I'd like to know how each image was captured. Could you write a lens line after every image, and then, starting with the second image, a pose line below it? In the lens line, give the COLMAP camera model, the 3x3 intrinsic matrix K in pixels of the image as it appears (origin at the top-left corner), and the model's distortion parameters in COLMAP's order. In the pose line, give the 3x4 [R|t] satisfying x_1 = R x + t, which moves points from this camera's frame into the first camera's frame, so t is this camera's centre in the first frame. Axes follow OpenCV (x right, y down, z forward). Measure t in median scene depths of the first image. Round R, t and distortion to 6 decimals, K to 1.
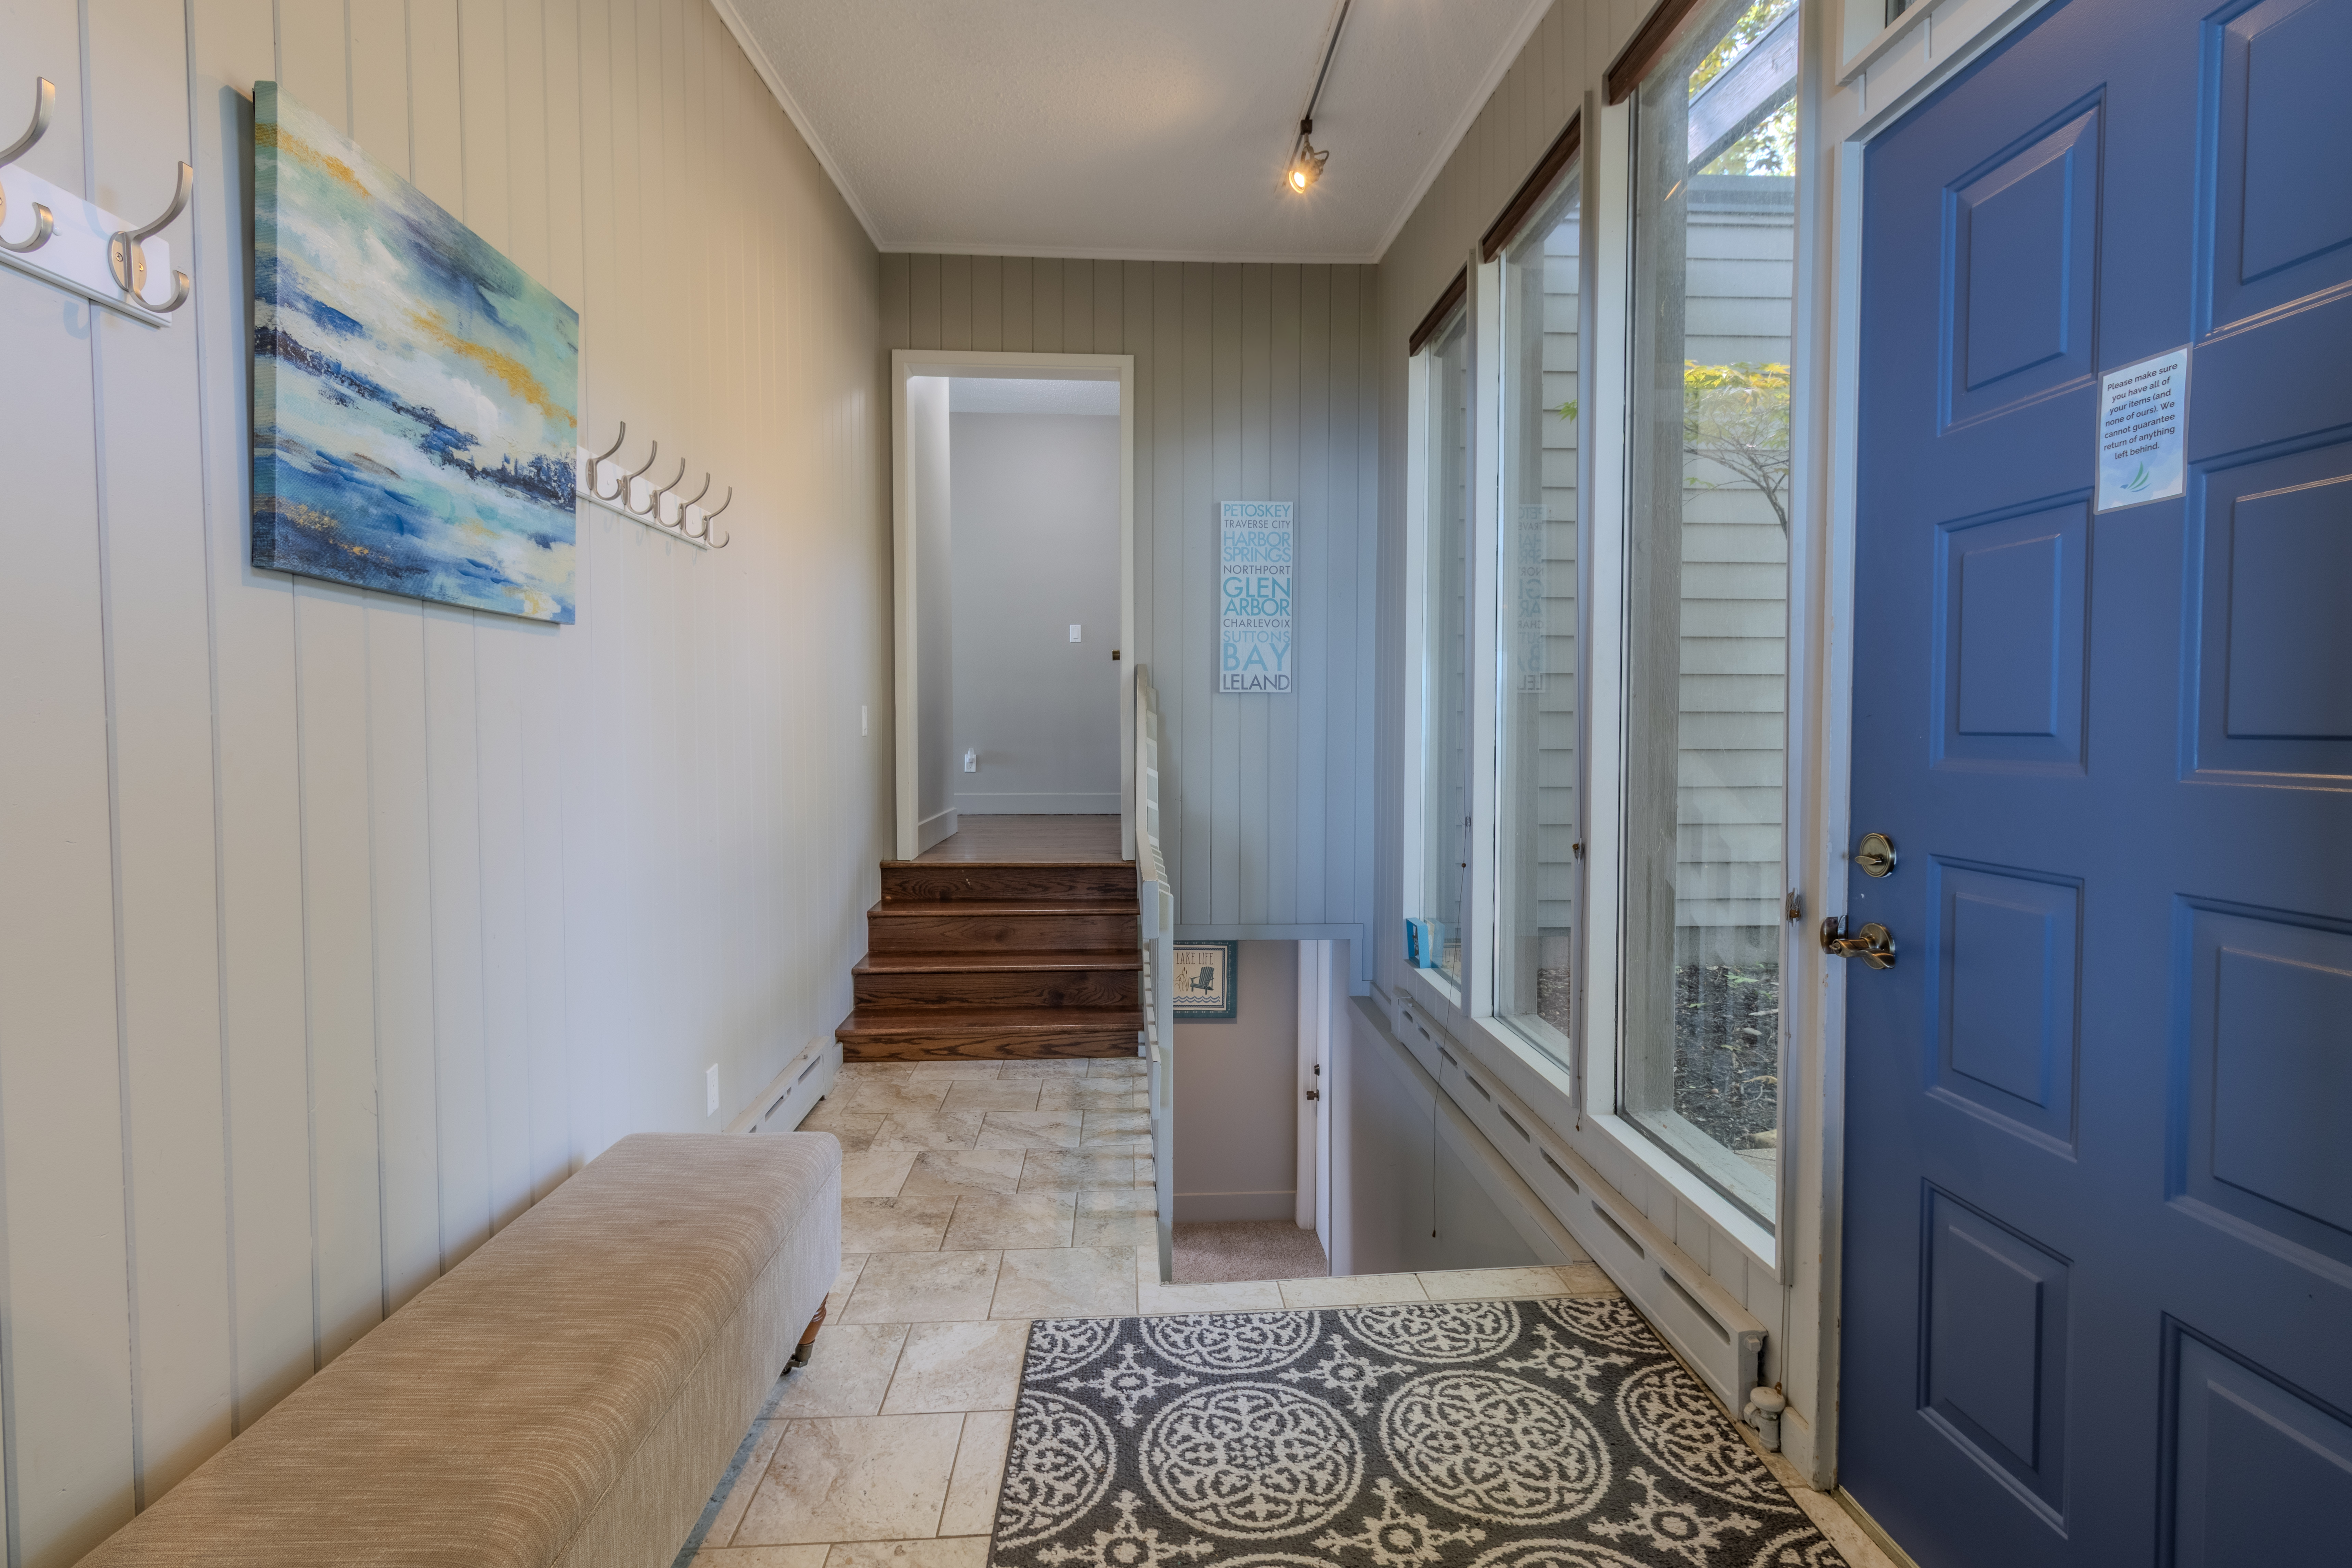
lens RADIAL K [[1093.2, 0, 1173.0], [0, 1093.2, 757.9], [0, 0, 1]] dist [0.002904, 0.000116]
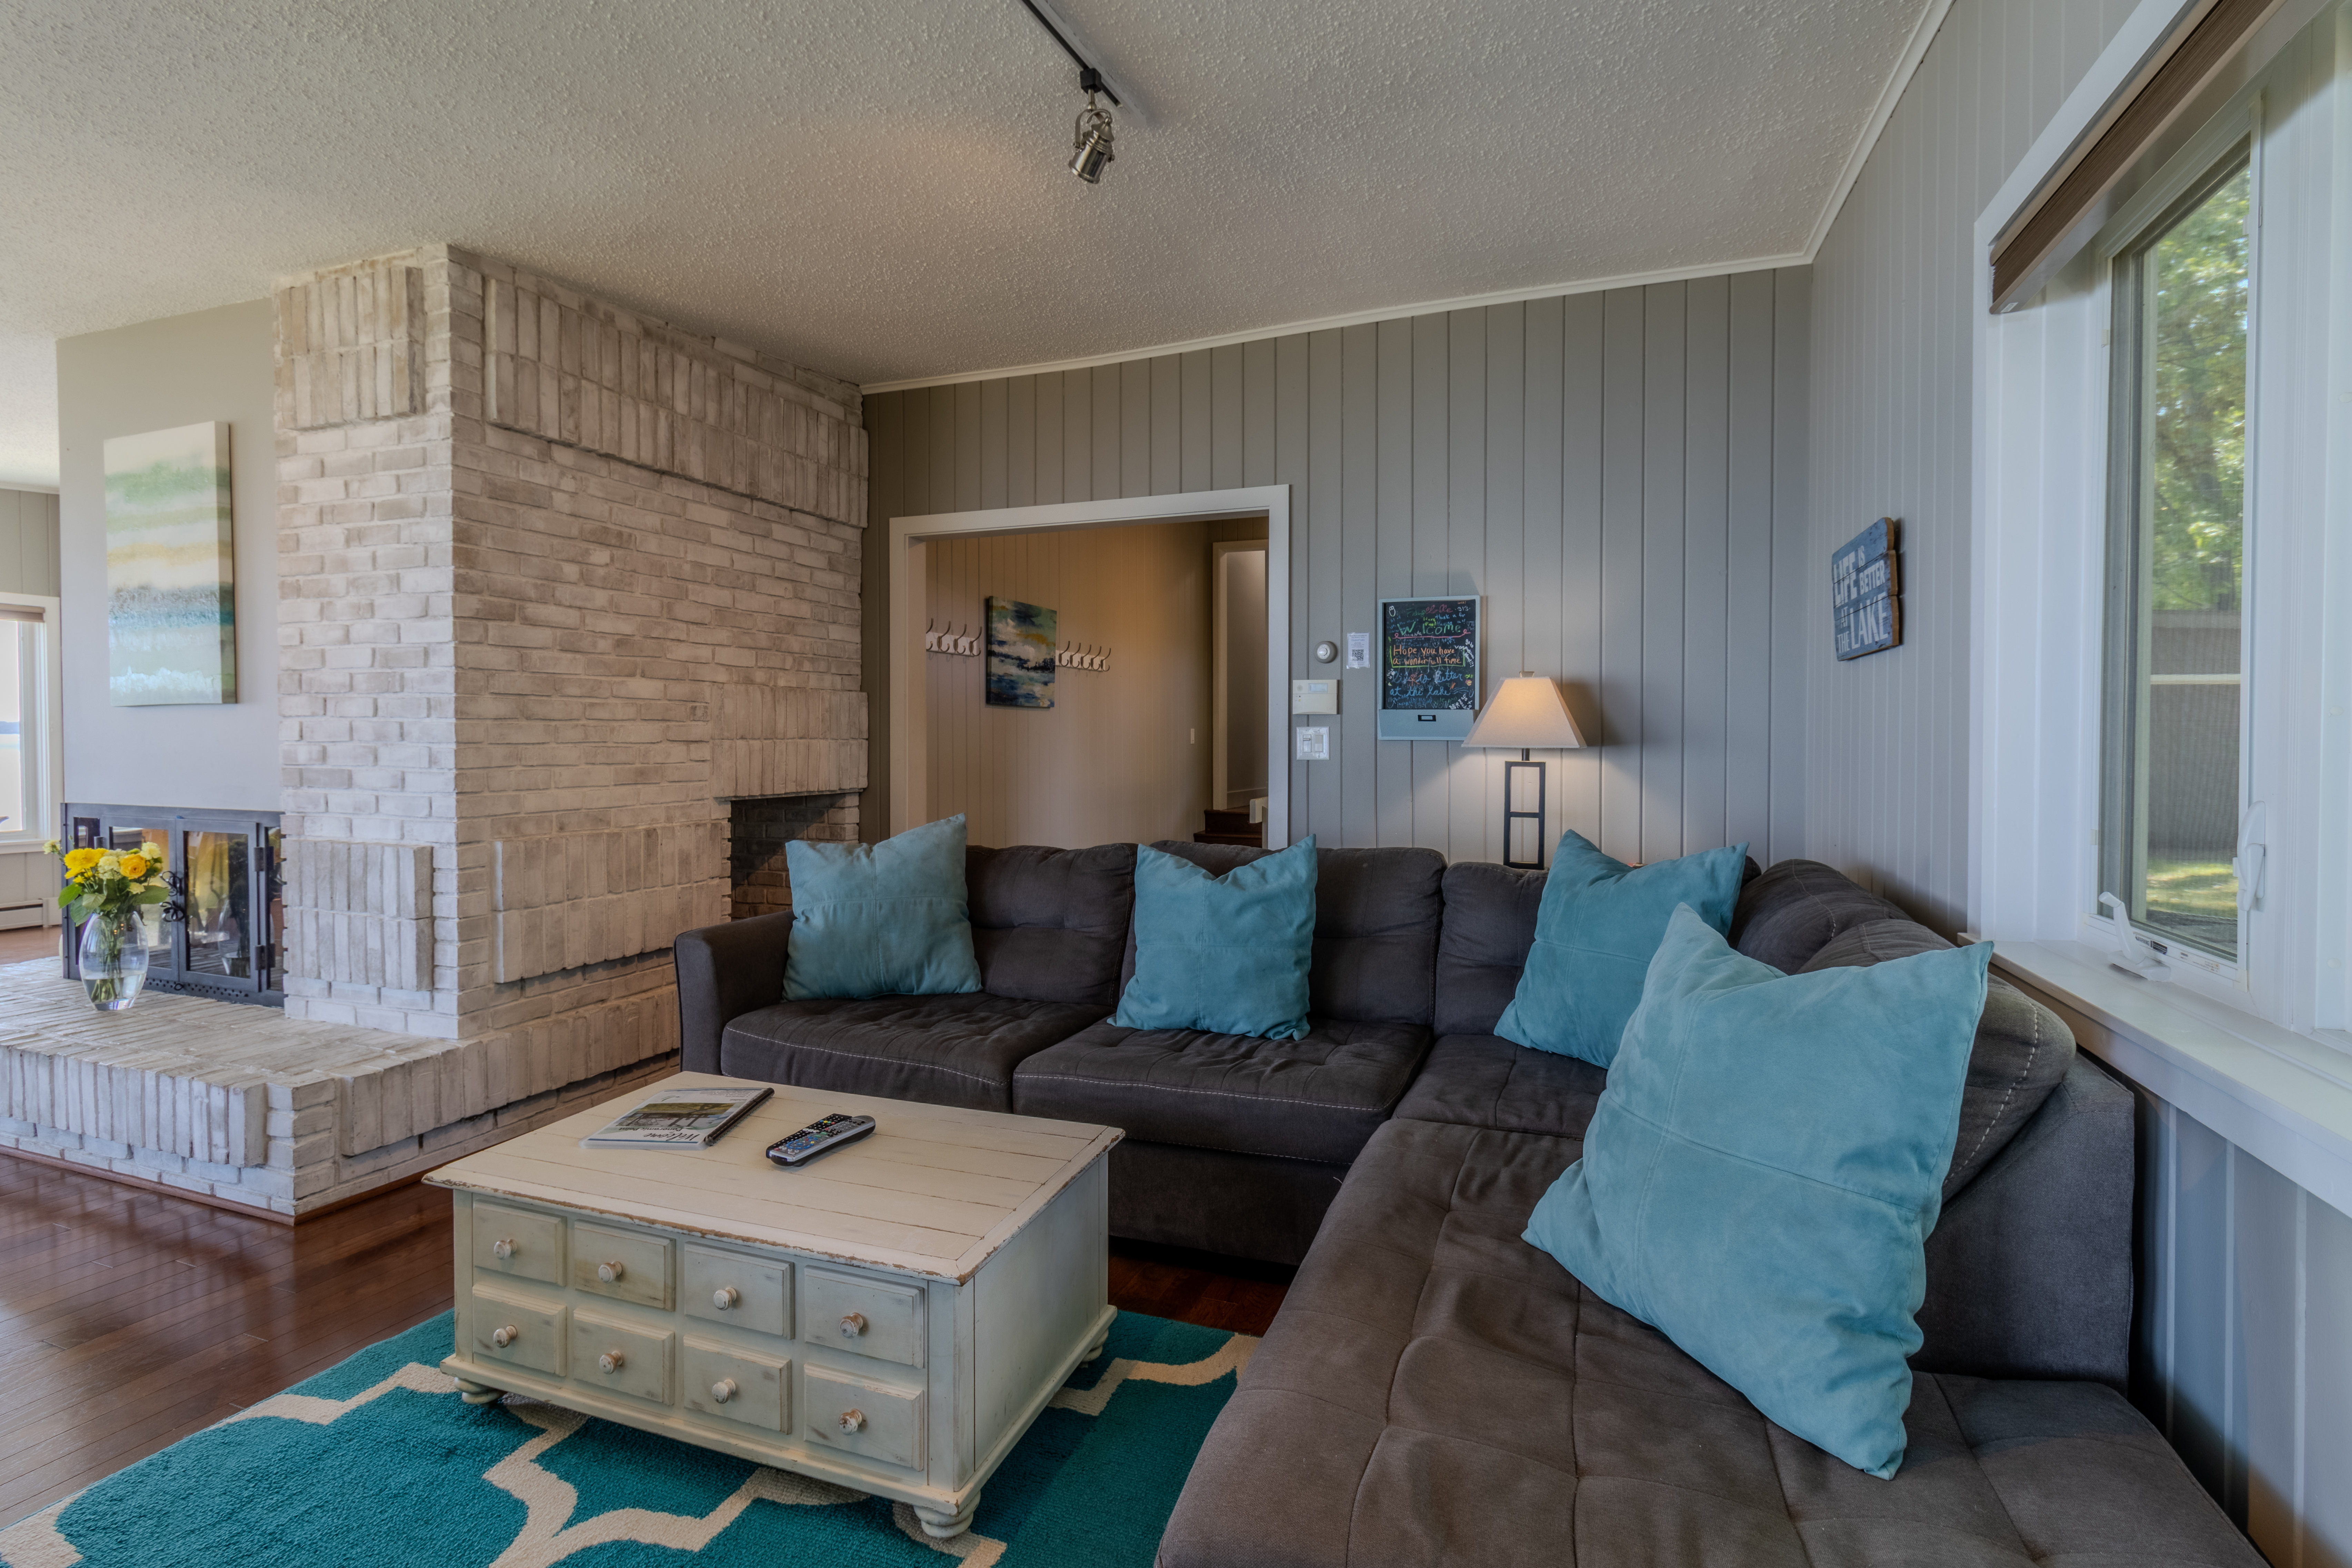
lens RADIAL K [[1093.2, 0, 1173.0], [0, 1093.2, 757.9], [0, 0, 1]] dist [0.002904, 0.000116]
pose [[0.911697, 0.005860, -0.410822, 0.810308], [-0.010886, 0.999892, -0.009896, 0.039802], [0.410720, 0.013494, 0.911662, -1.323311]]
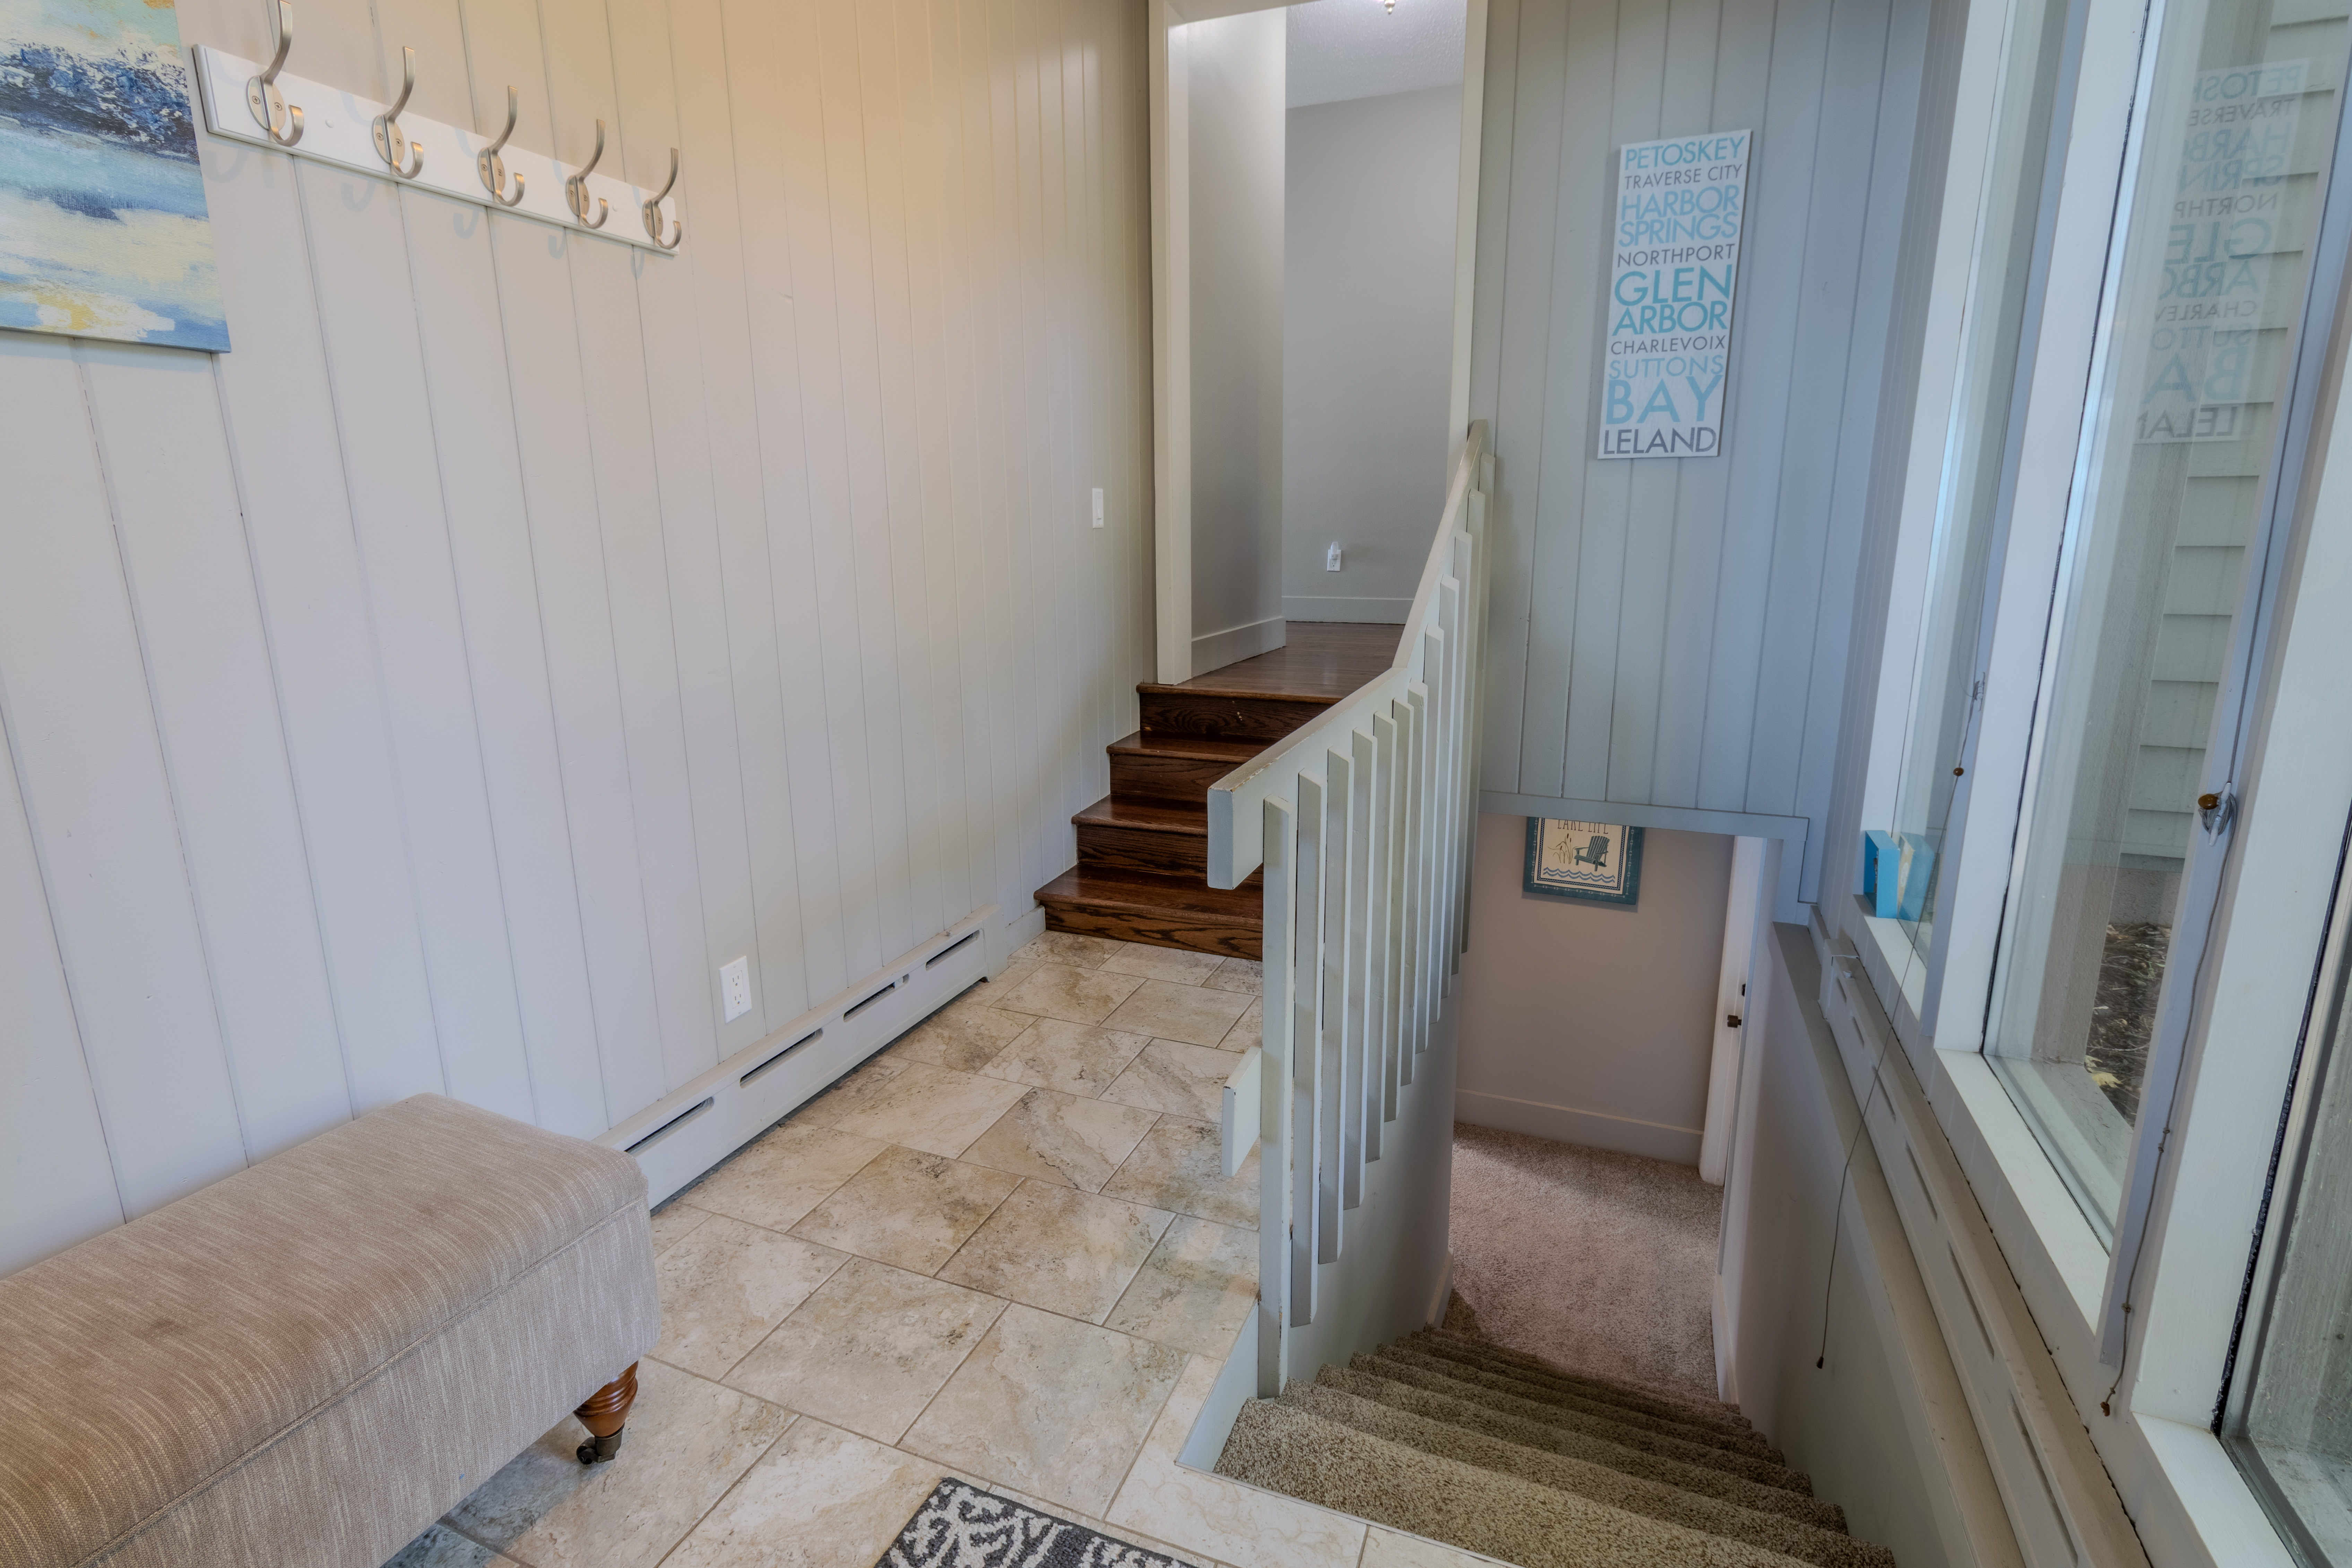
lens RADIAL K [[1112.7, 0, 1175.7], [0, 1112.7, 757.2], [0, 0, 1]] dist [0.002265, 0.000438]
pose [[0.907150, 0.082102, -0.412721, 0.185406], [-0.005201, 0.982895, 0.184096, -0.008841], [0.420776, -0.164856, 0.892060, 0.460273]]
